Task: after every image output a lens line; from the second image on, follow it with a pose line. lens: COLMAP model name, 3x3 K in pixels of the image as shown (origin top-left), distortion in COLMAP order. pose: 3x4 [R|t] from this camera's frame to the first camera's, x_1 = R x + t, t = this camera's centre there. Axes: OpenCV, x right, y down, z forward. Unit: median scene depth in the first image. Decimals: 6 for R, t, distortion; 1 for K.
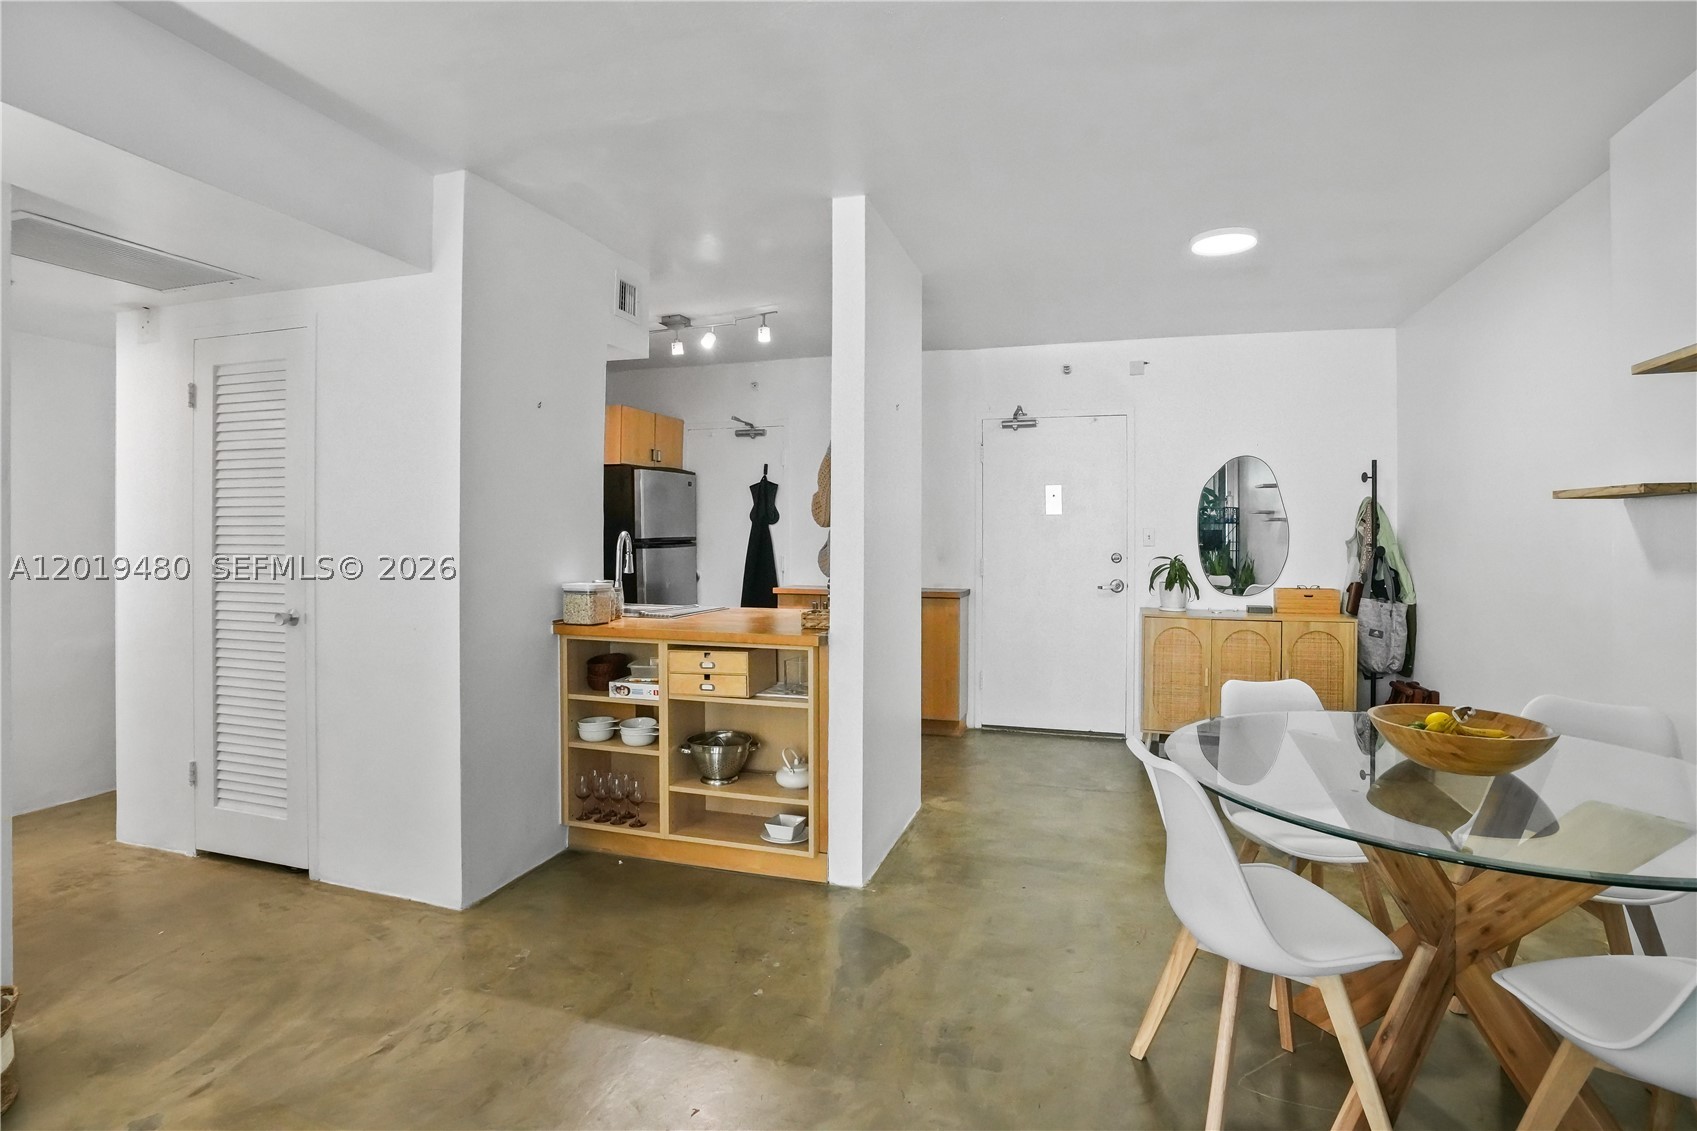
lens RADIAL K [[808.3, 0, 857.3], [0, 808.3, 534.2], [0, 0, 1]] dist [-0.072074, 0.033810]
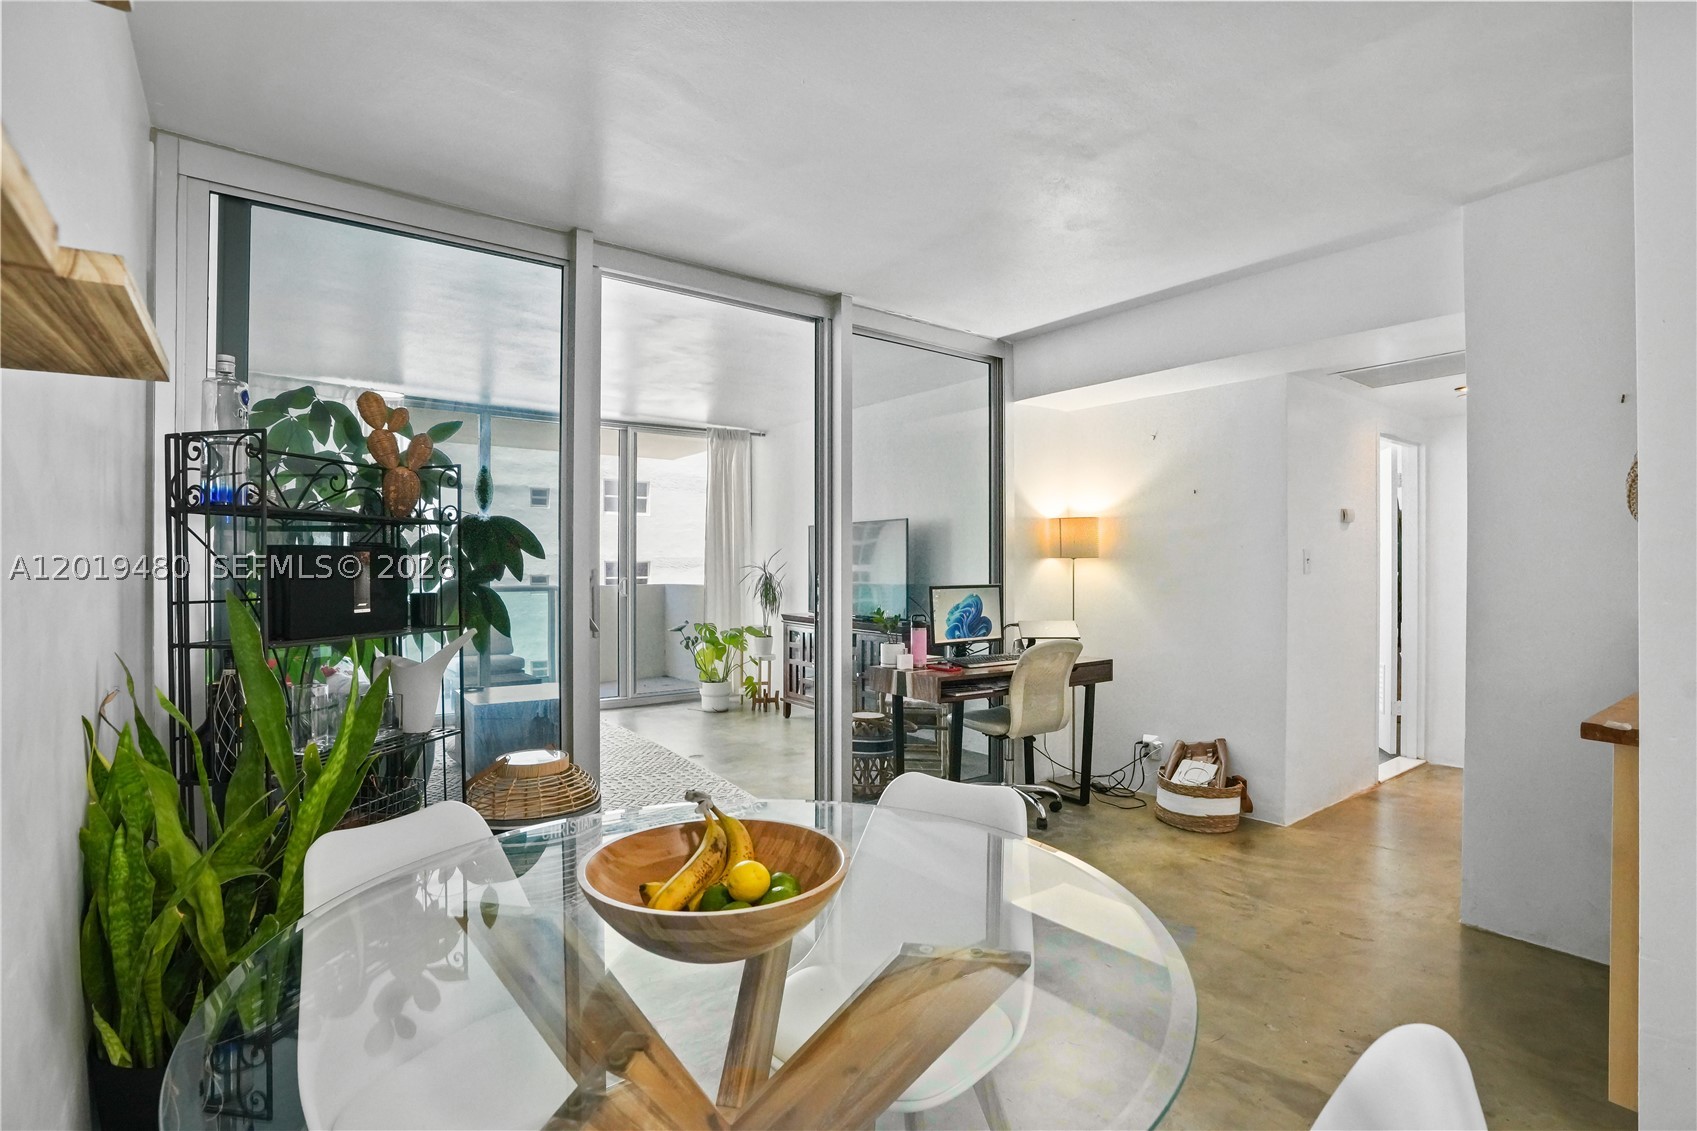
lens RADIAL K [[818.1, 0, 848.5], [0, 818.1, 565.5], [0, 0, 1]] dist [-0.069878, 0.023587]
pose [[-0.584699, -0.001195, -0.811249, 0.674109], [-0.000691, 0.999999, -0.000975, 0.008424], [0.811250, -0.000010, -0.584700, 0.796069]]
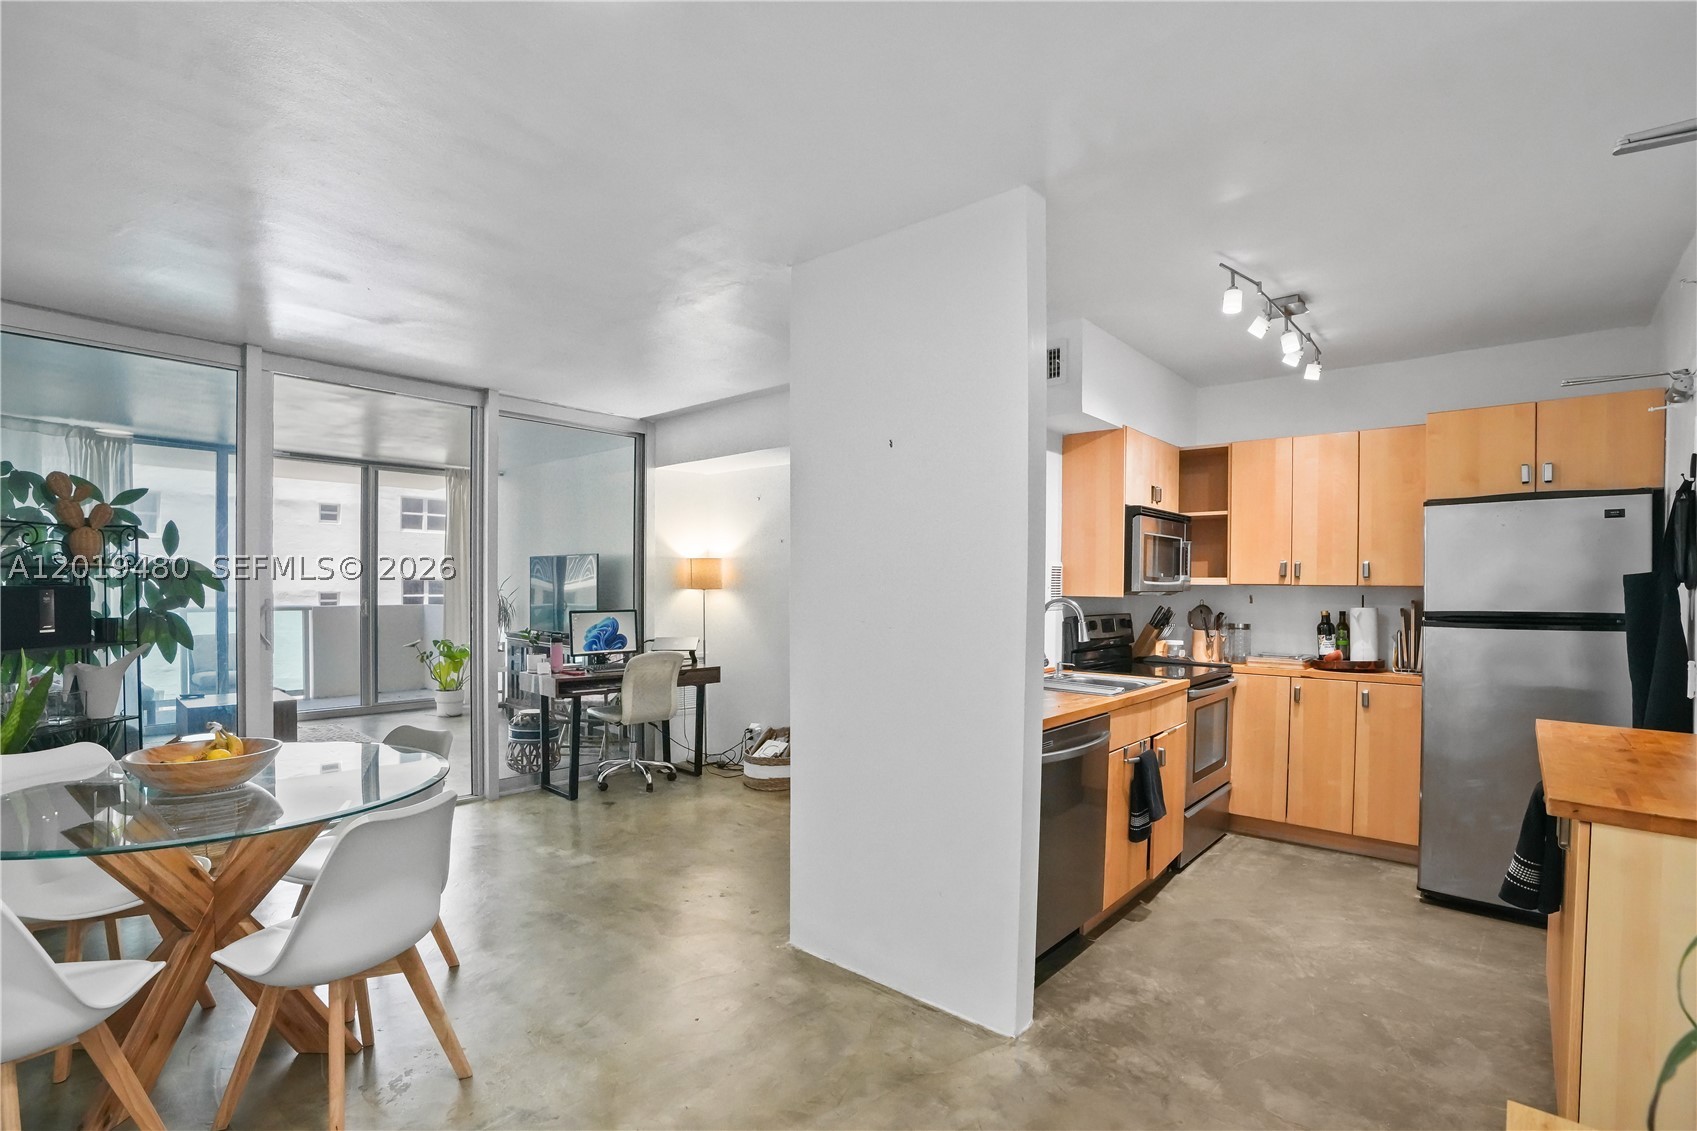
lens RADIAL K [[803.3, 0, 855.7], [0, 803.3, 595.7], [0, 0, 1]] dist [-0.071466, 0.025271]
pose [[-0.404184, 0.008749, -0.914636, 0.818168], [-0.009457, 0.999861, 0.013744, -0.019902], [0.914629, 0.014205, -0.404045, 1.346144]]
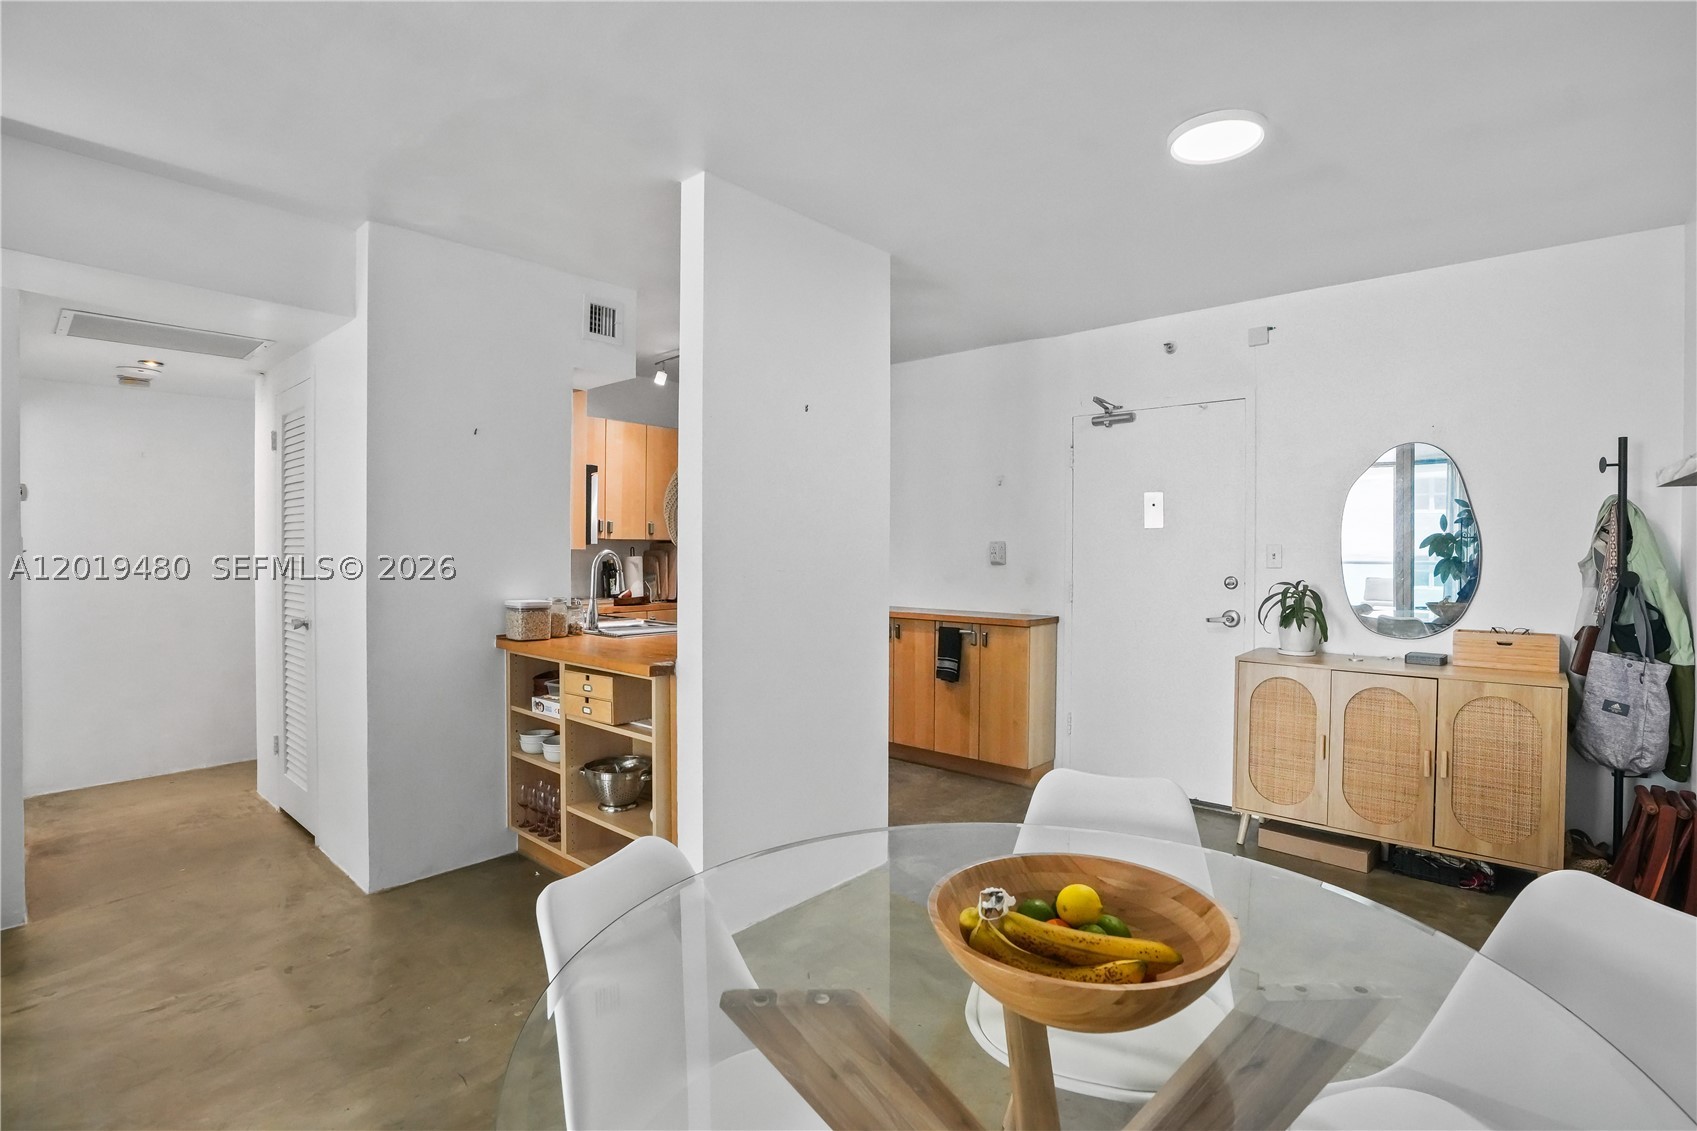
lens RADIAL K [[792.6, 0, 855.8], [0, 792.6, 555.7], [0, 0, 1]] dist [-0.073260, 0.031237]
pose [[0.913658, 0.001989, -0.406479, 0.467500], [0.000772, 0.999978, 0.006628, -0.003390], [0.406483, -0.006370, 0.913636, 0.248846]]
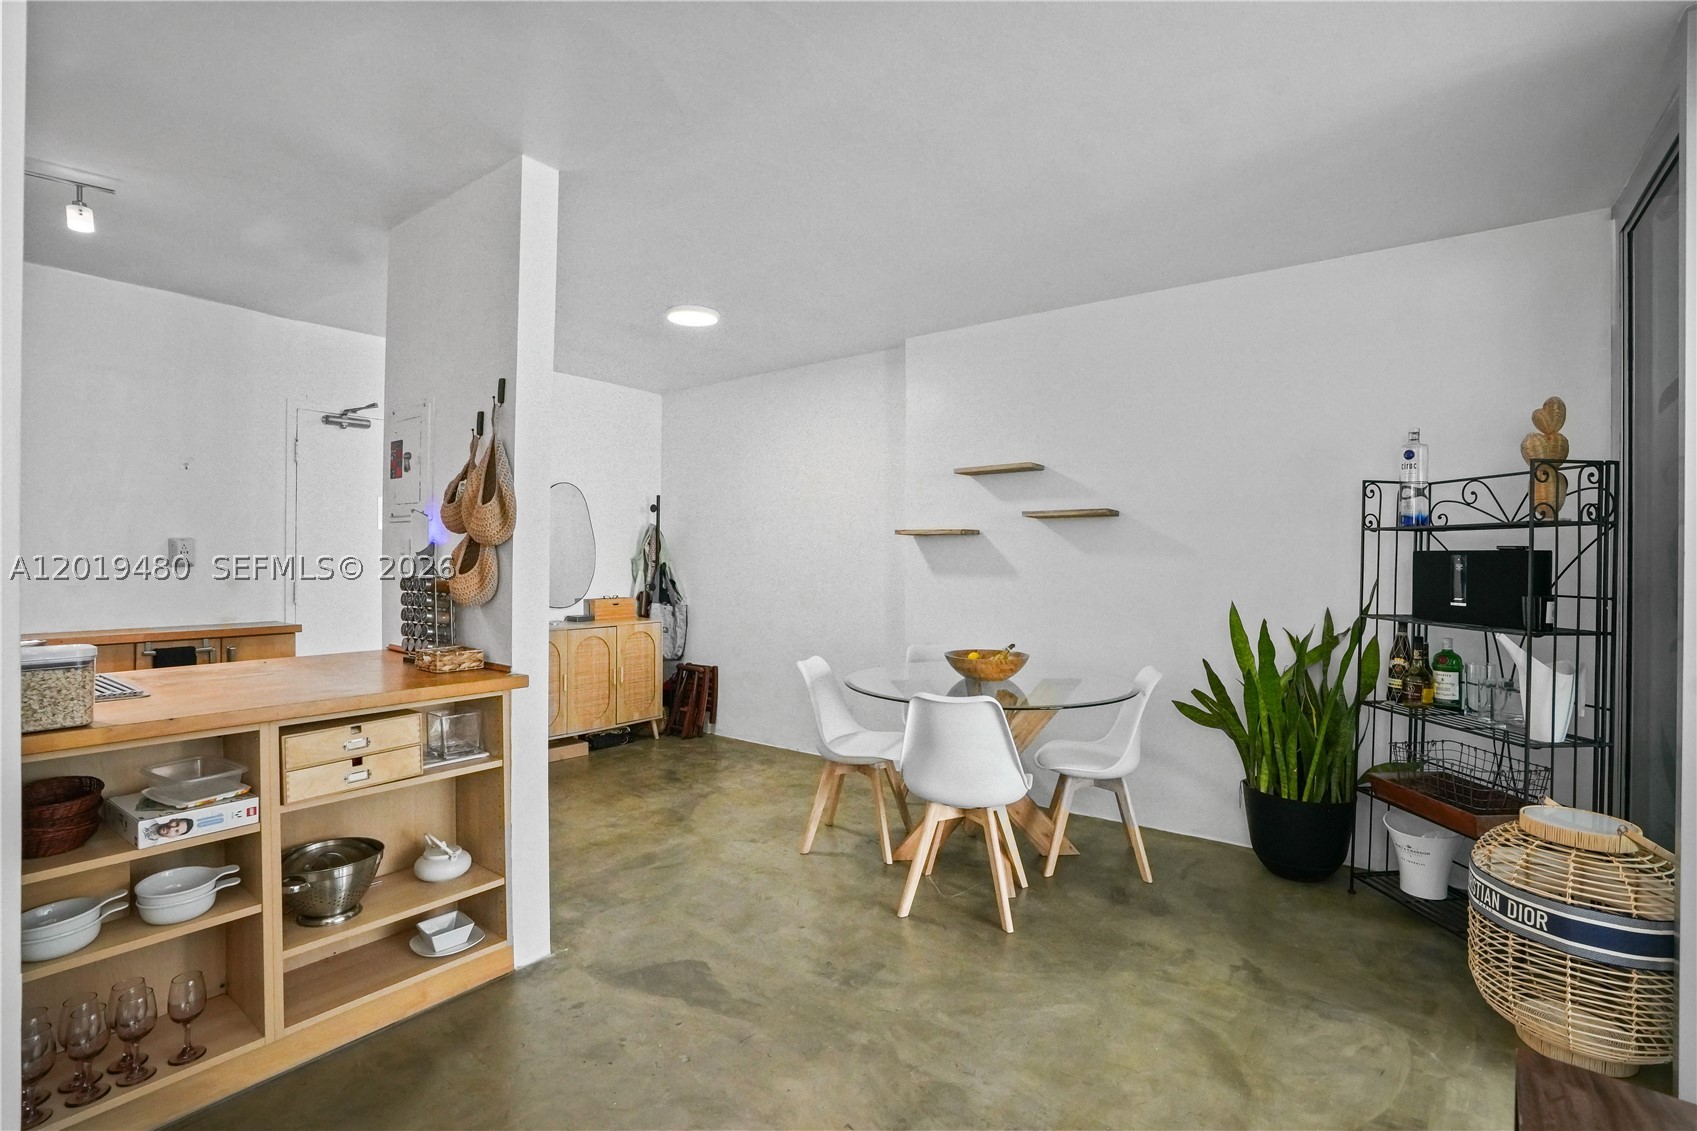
lens RADIAL K [[792.6, 0, 855.8], [0, 792.6, 555.7], [0, 0, 1]] dist [-0.073260, 0.031237]
pose [[0.340121, -0.000212, 0.940382, -0.618348], [-0.005332, 0.999983, 0.002154, -0.001108], [-0.940366, -0.005747, 0.340115, 0.357289]]
